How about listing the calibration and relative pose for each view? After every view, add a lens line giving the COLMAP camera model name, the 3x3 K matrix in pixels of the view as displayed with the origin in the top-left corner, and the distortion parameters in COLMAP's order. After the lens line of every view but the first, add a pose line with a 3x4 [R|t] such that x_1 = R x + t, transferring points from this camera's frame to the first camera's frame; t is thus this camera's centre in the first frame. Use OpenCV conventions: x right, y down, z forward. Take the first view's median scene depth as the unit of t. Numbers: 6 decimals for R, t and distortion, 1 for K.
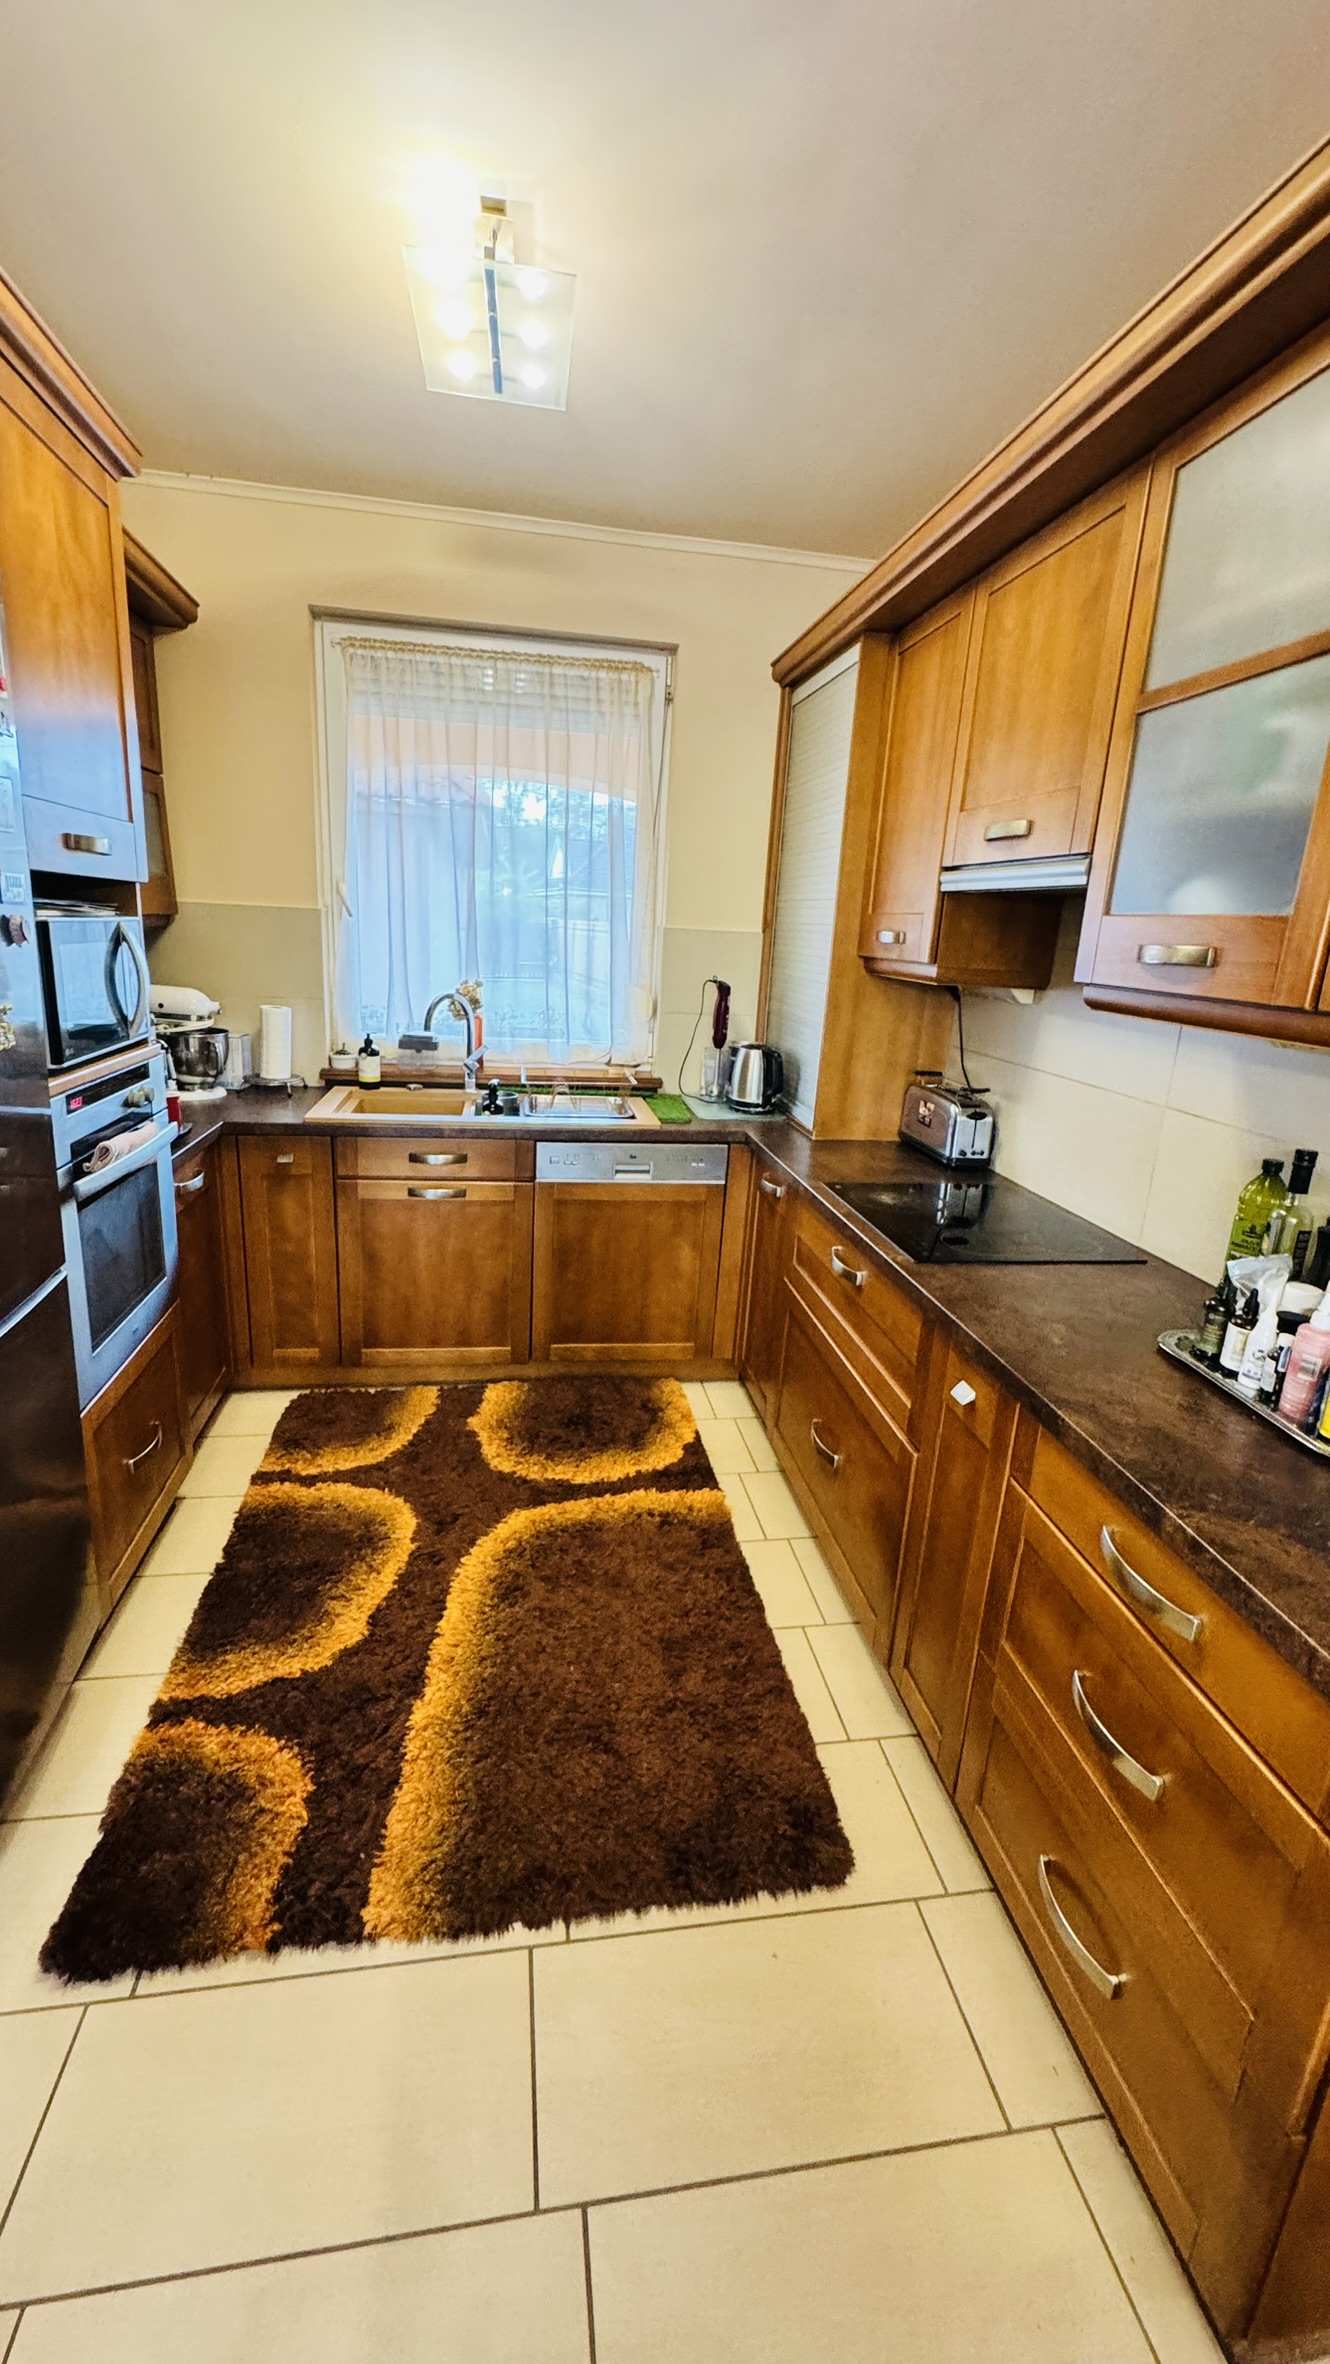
lens RADIAL K [[939.7, 0, 665.0], [0, 939.7, 1182.0], [0, 0, 1]] dist [-0.002945, 0.000481]
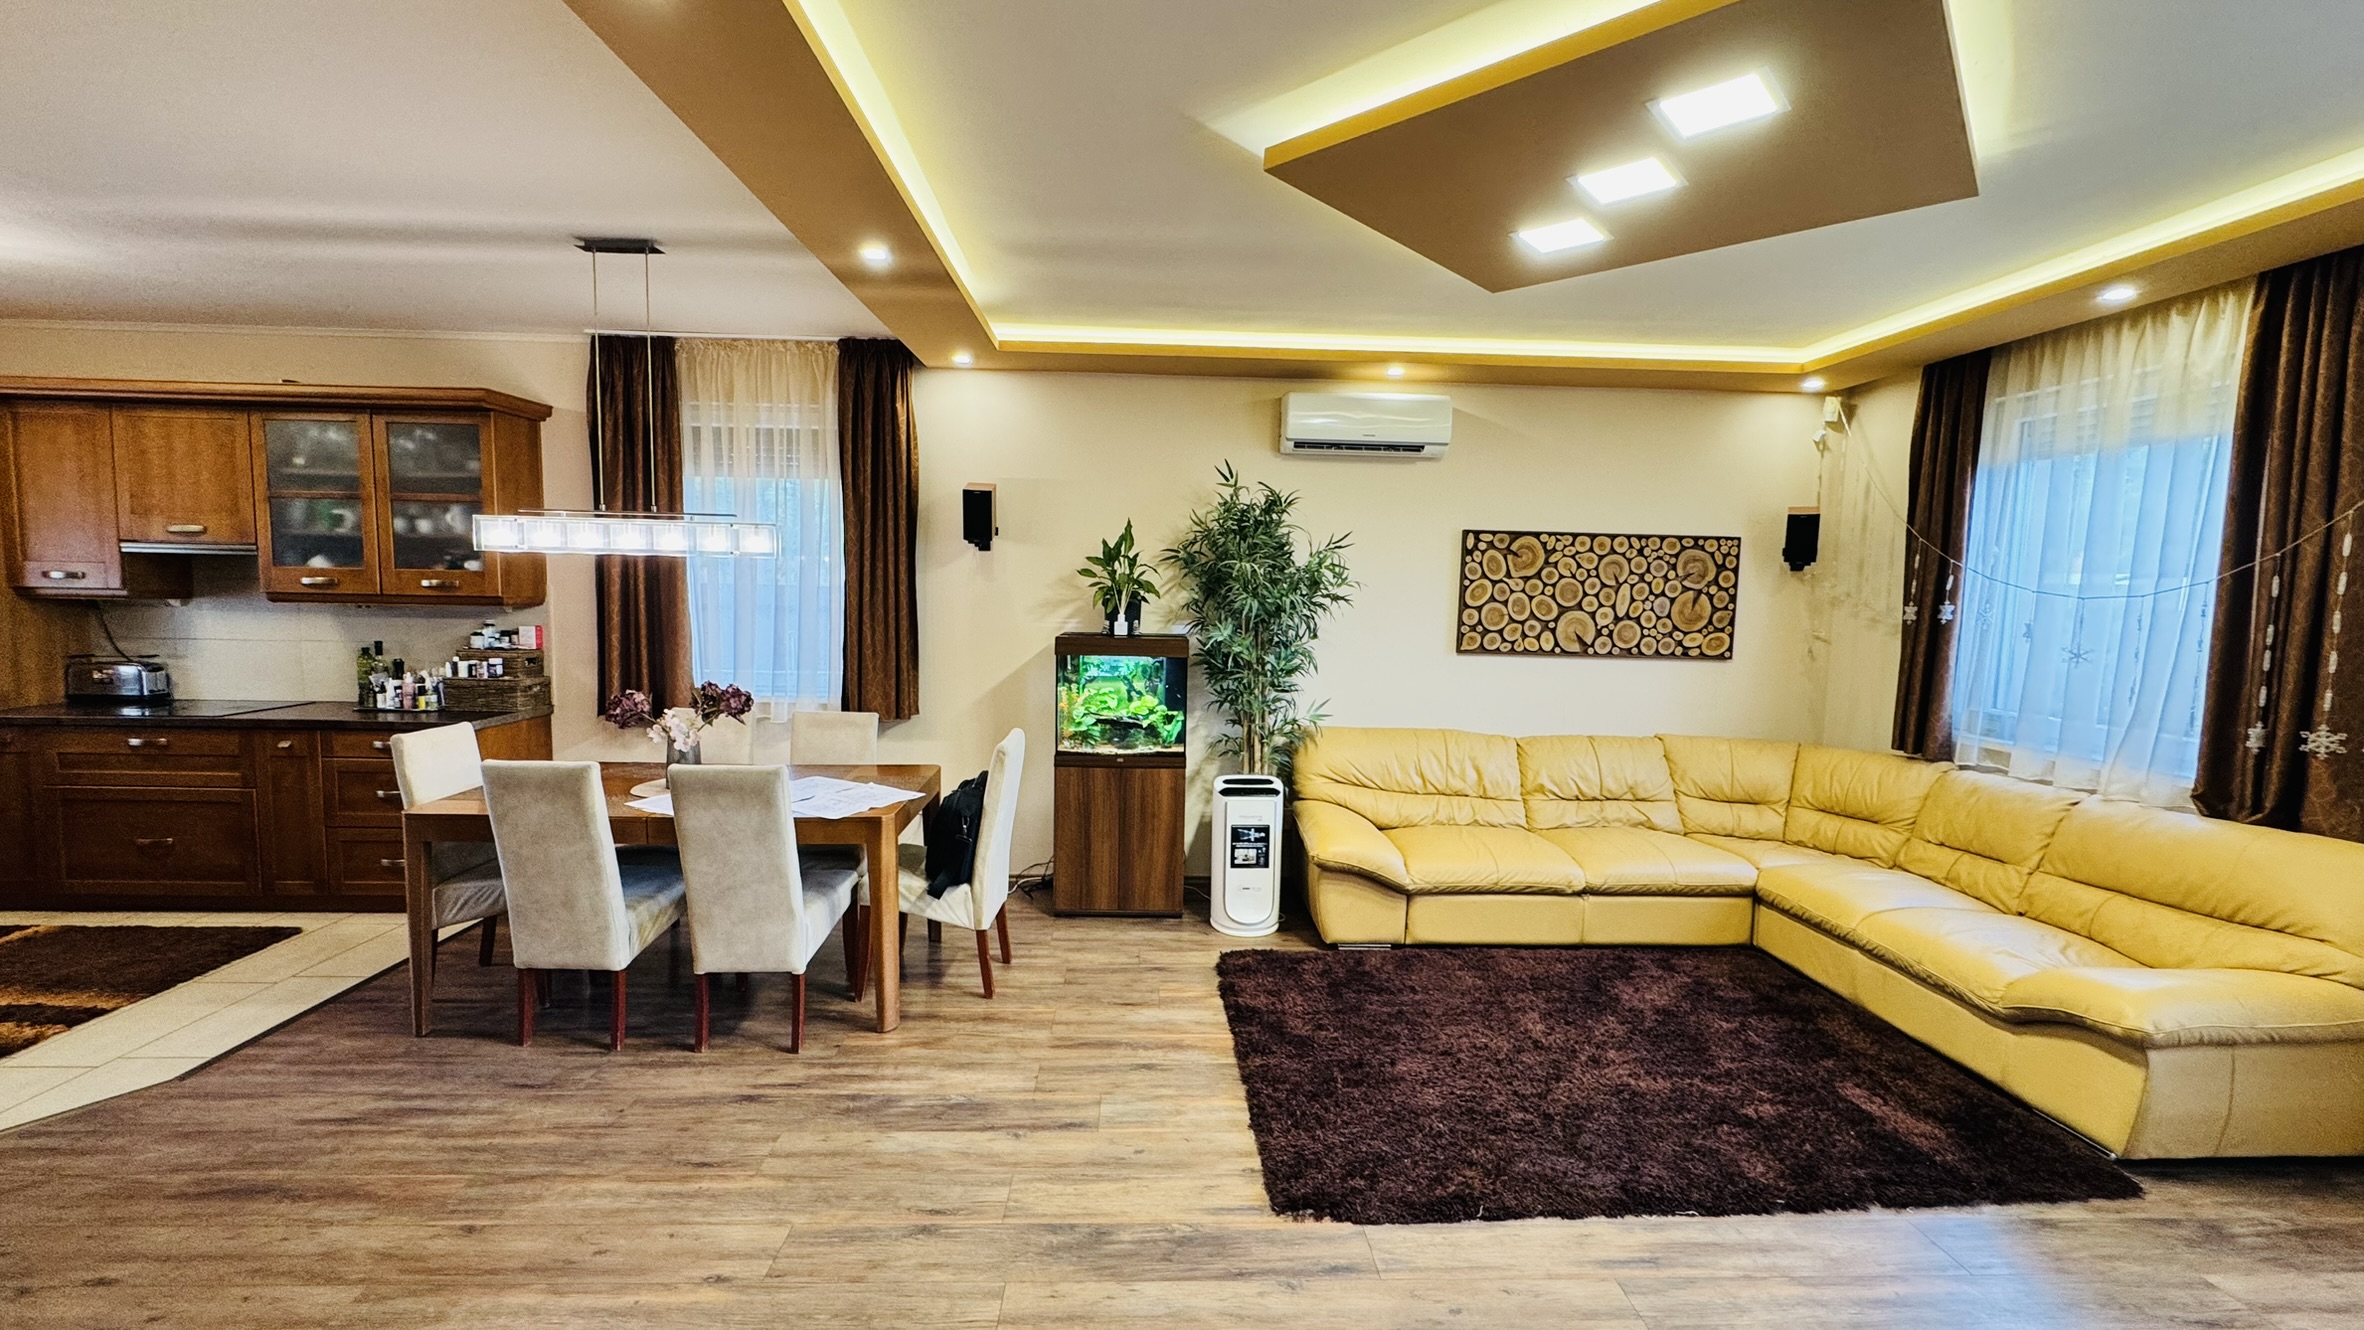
lens RADIAL K [[939.7, 0, 1174.5], [0, 939.7, 672.3], [0, 0, 1]] dist [-0.002945, 0.000481]
pose [[0.114002, -0.139791, 0.983596, -1.849495], [0.244762, 0.963486, 0.108564, 0.331993], [-0.962858, 0.228371, 0.144055, -1.741610]]
